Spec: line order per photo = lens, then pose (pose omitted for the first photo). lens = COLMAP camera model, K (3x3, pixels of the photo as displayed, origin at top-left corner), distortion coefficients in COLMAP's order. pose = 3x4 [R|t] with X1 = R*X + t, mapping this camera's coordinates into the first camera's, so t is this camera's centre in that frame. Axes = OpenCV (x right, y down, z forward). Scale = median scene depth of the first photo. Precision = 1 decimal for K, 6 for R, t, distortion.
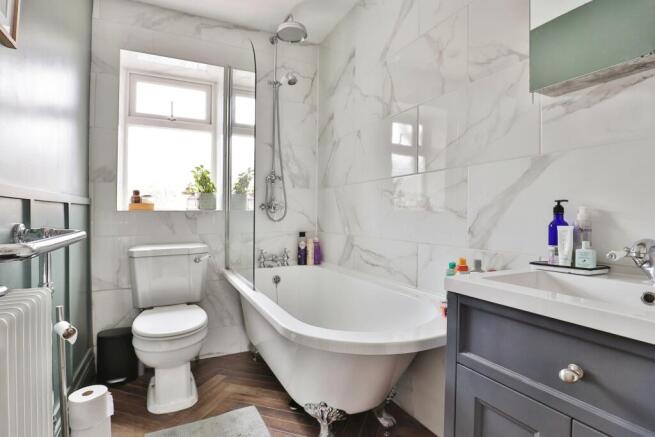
lens RADIAL K [[329.5, 0, 326.6], [0, 329.5, 214.0], [0, 0, 1]] dist [-0.032575, 0.000117]
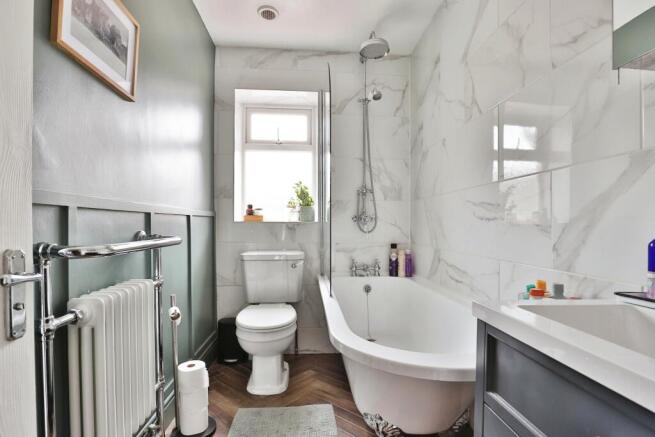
lens RADIAL K [[314.4, 0, 328.0], [0, 314.4, 225.0], [0, 0, 1]] dist [-0.034856, 0.003403]
pose [[0.927357, 0.009493, -0.374058, 0.133102], [-0.010095, 0.999949, 0.000349, -0.001486], [0.374043, 0.003452, 0.927405, 0.041141]]
